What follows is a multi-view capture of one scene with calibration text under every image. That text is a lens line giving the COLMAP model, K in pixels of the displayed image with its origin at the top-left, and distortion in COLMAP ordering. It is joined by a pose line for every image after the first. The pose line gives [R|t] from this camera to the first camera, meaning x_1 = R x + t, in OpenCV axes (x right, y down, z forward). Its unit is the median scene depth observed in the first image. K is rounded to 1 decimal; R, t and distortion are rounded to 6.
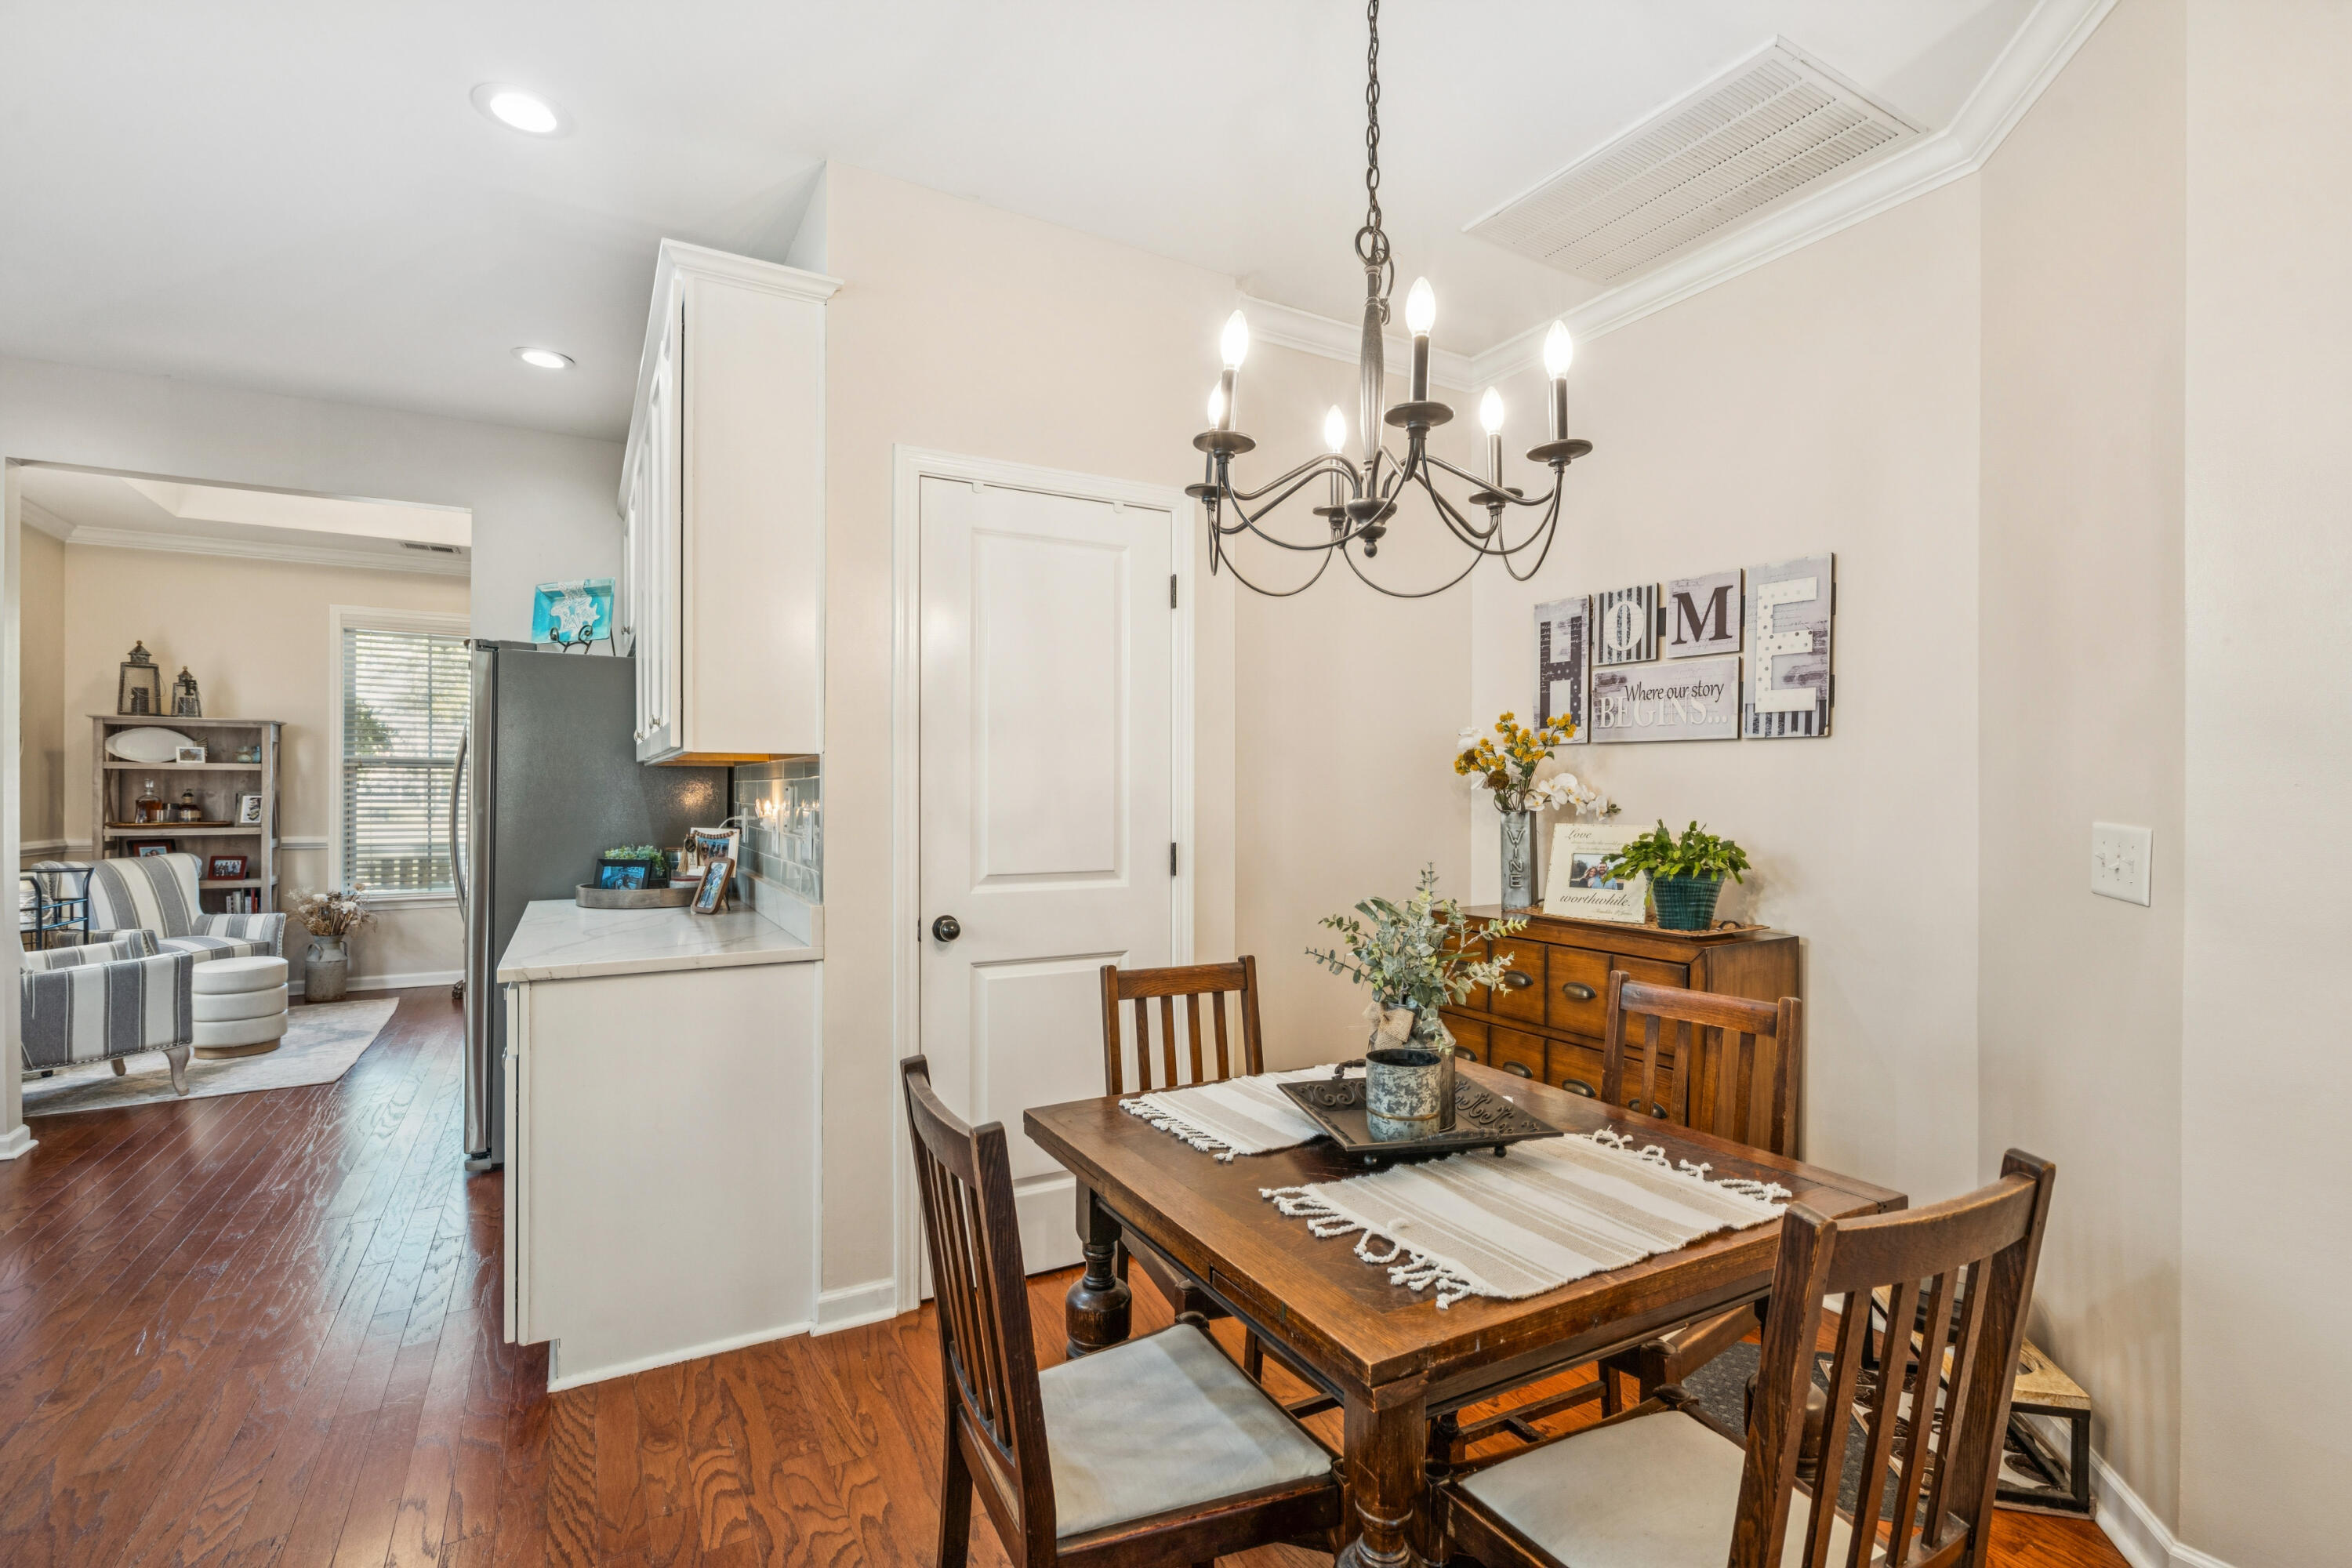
lens RADIAL K [[1070.3, 0, 1176.2], [0, 1070.3, 791.3], [0, 0, 1]] dist [-0.006884, 0.003381]
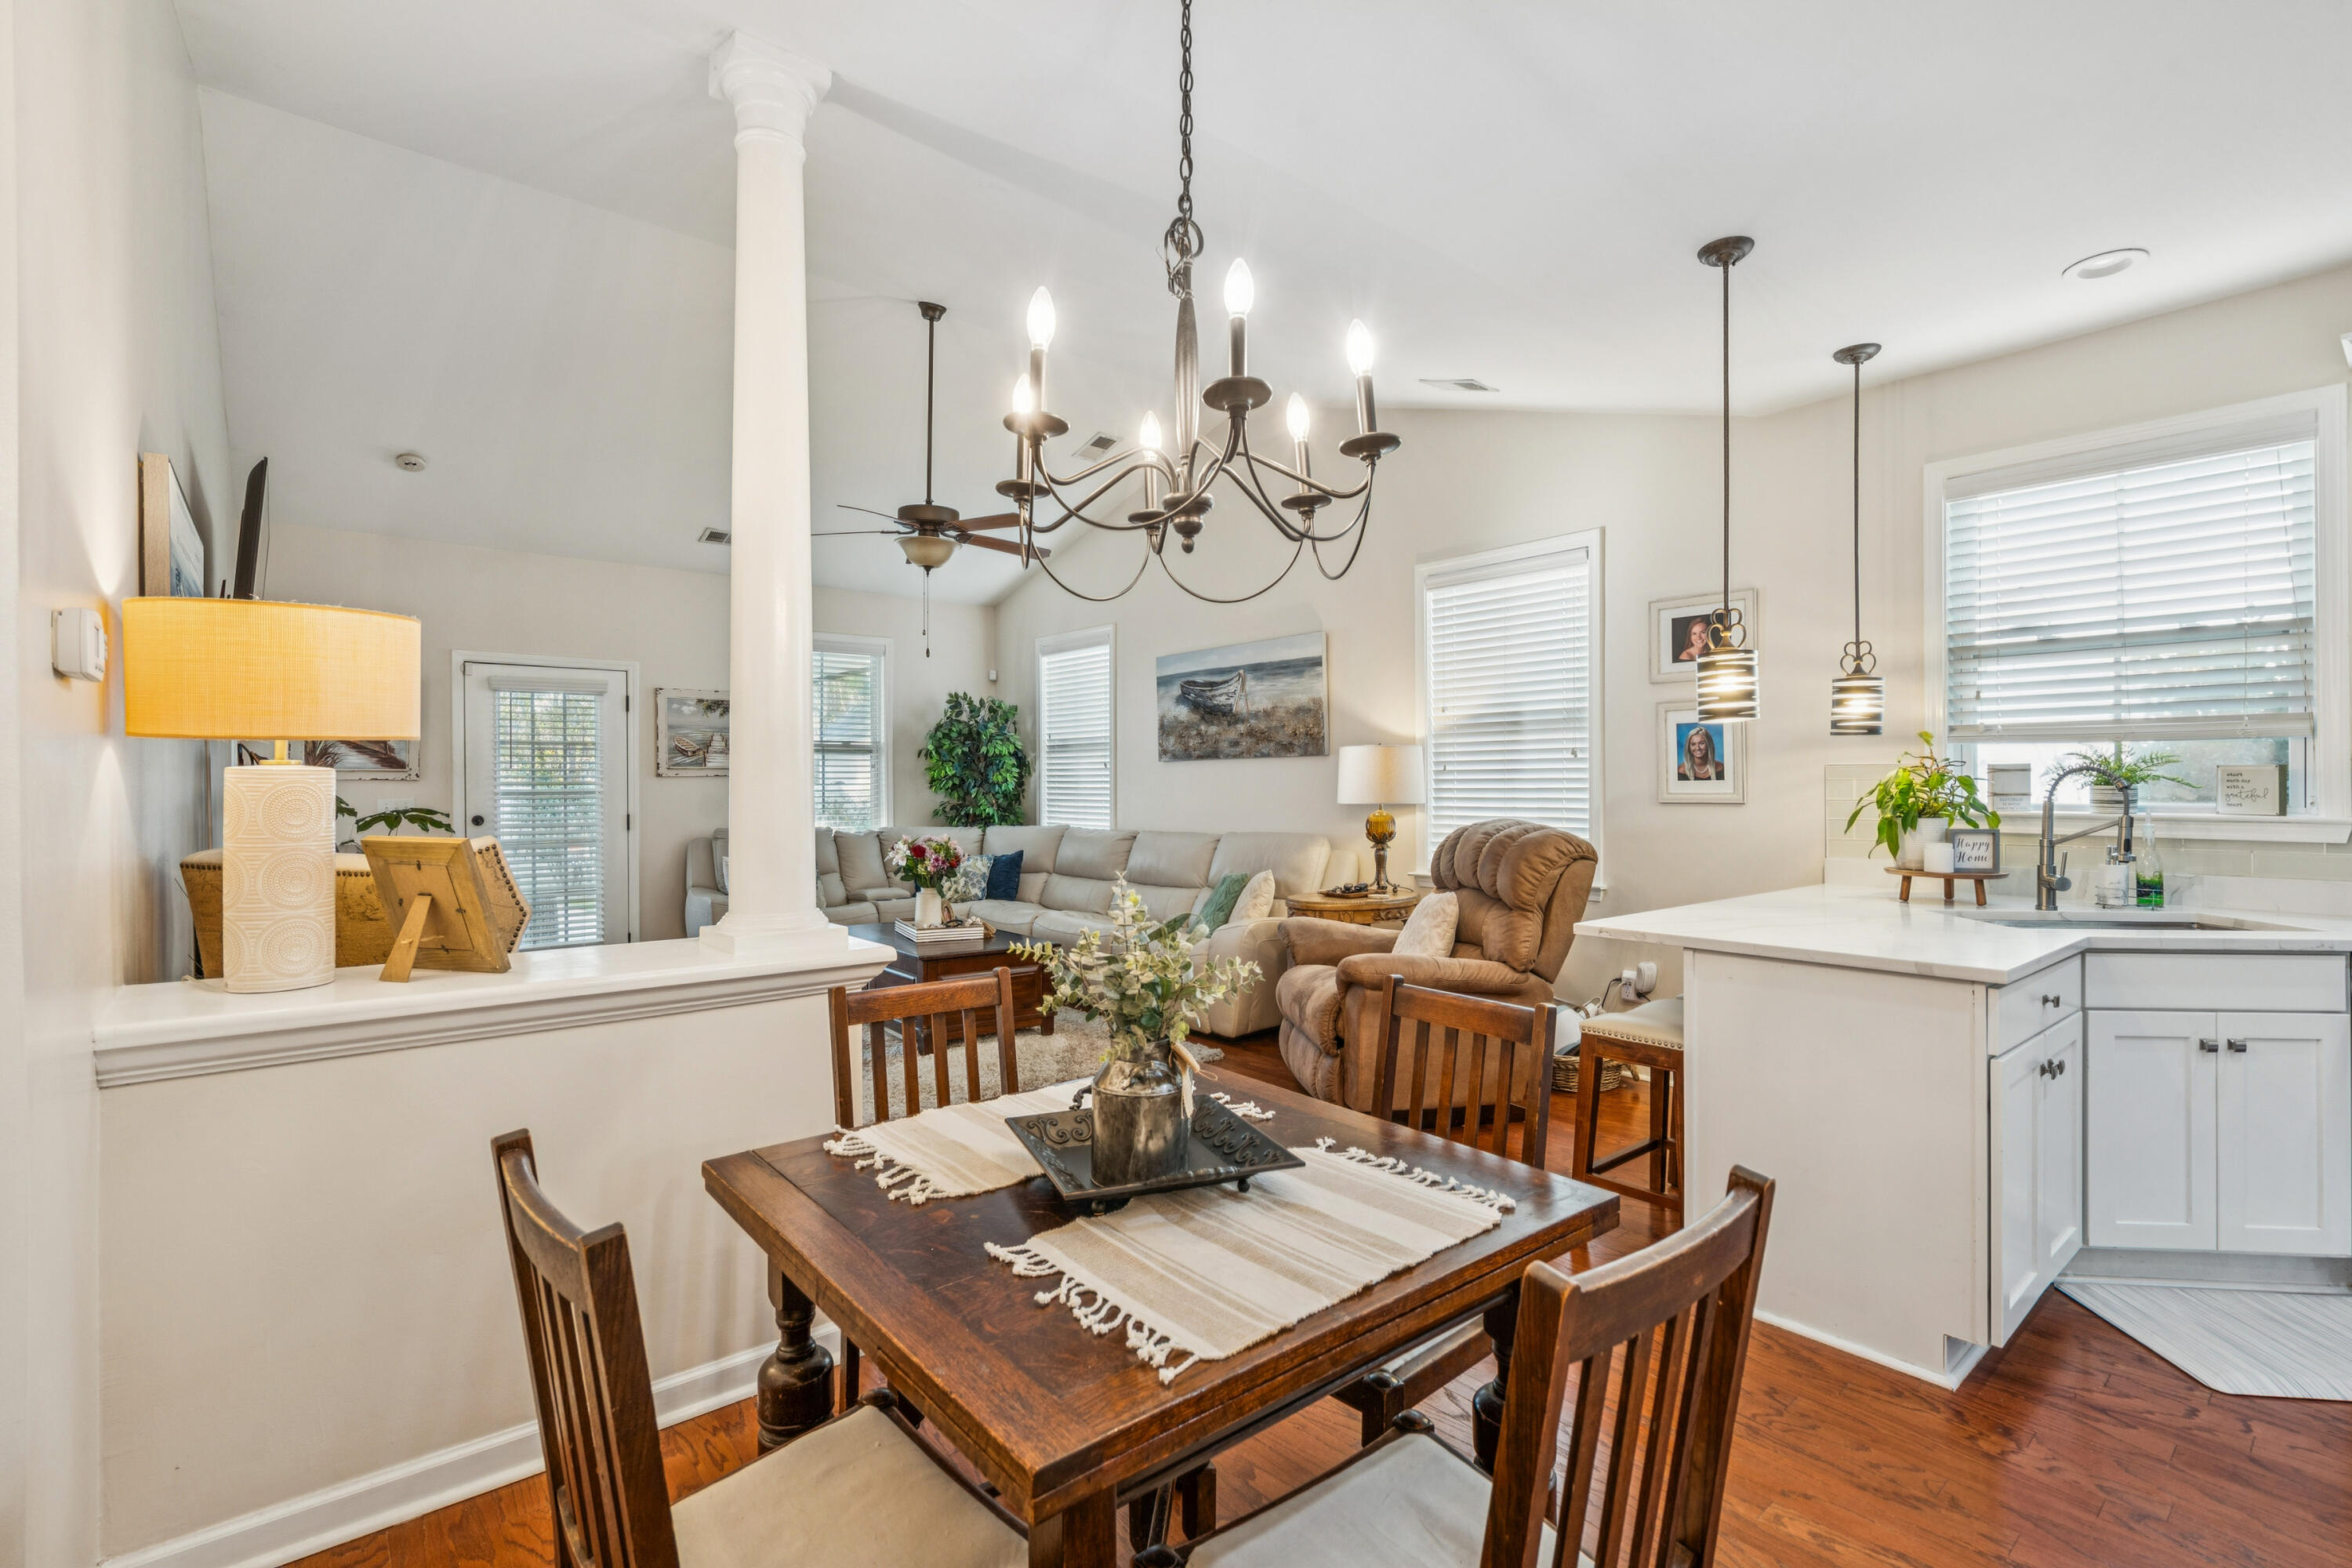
lens RADIAL K [[1070.3, 0, 1175.8], [0, 1070.3, 786.1], [0, 0, 1]] dist [-0.006884, 0.003381]
pose [[-0.983422, -0.001414, -0.181327, 0.102723], [-0.001573, 0.999998, 0.000732, -0.001245], [0.181325, 0.001005, -0.983423, 0.543244]]
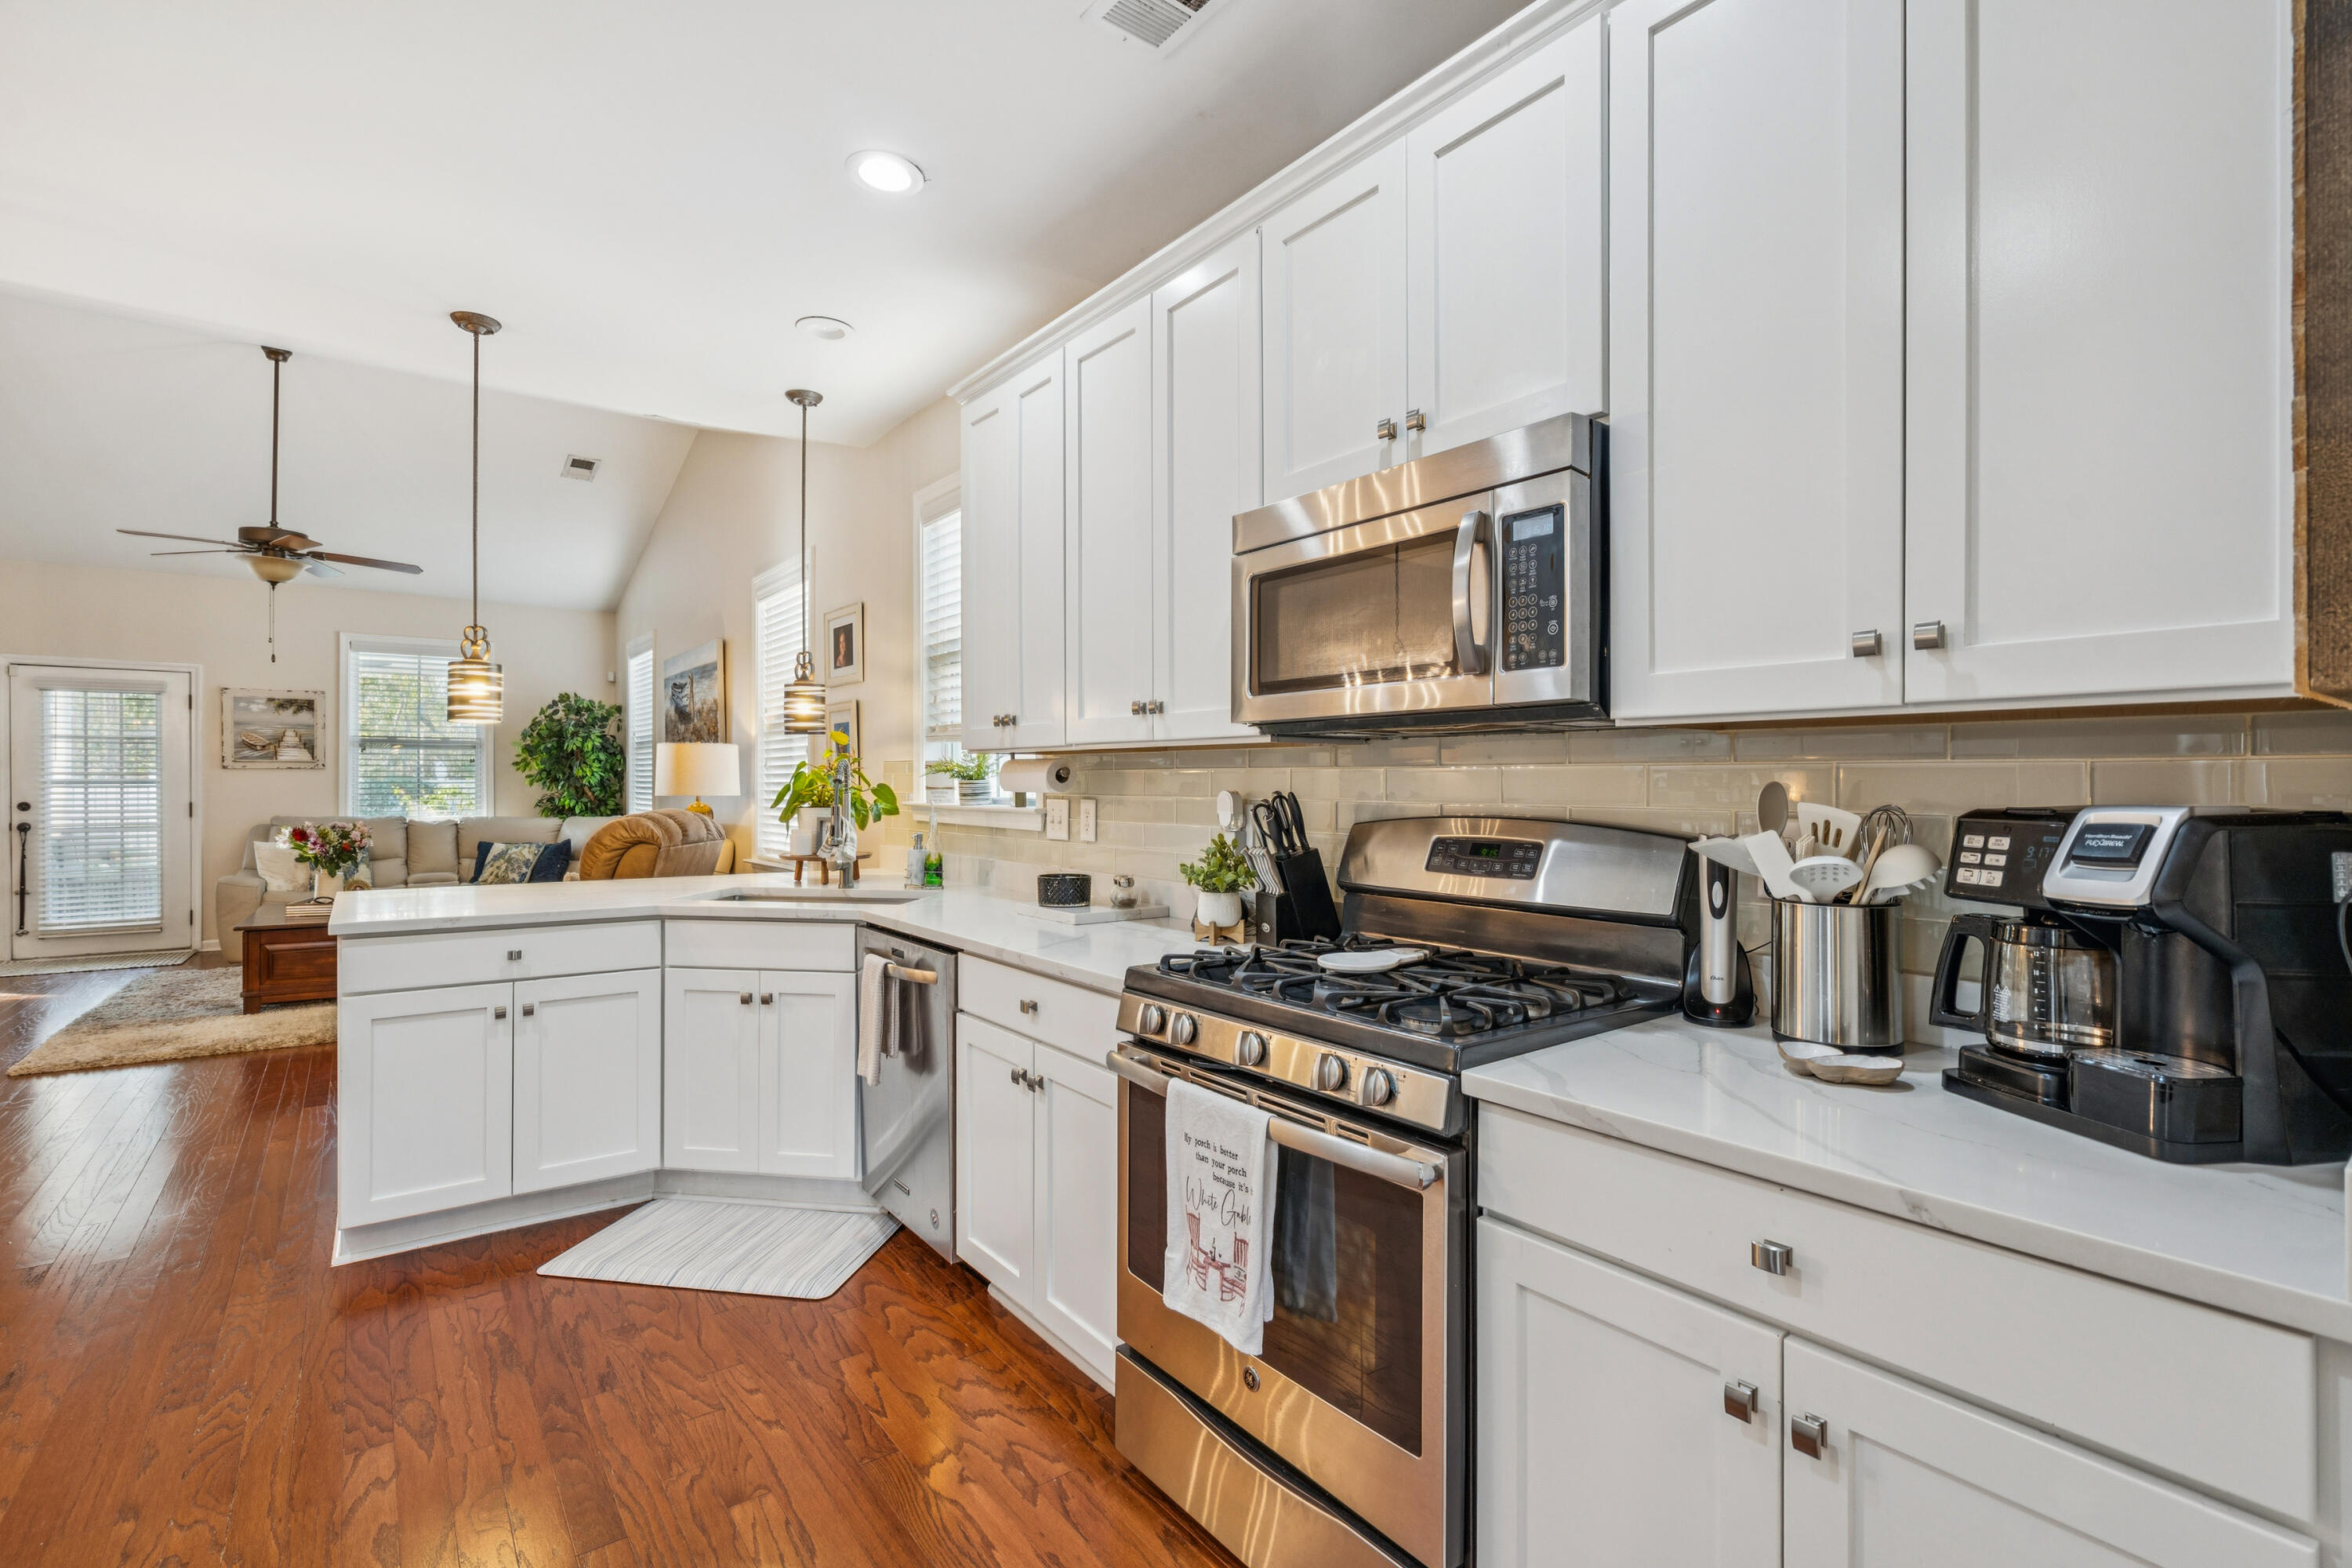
lens RADIAL K [[1070.3, 0, 1182.5], [0, 1070.3, 784.5], [0, 0, 1]] dist [-0.006884, 0.003381]
pose [[-0.990162, -0.008080, -0.139692, -0.571412], [-0.008168, 0.999967, 0.000054, 0.000003], [0.139687, 0.001195, -0.990195, 0.741762]]
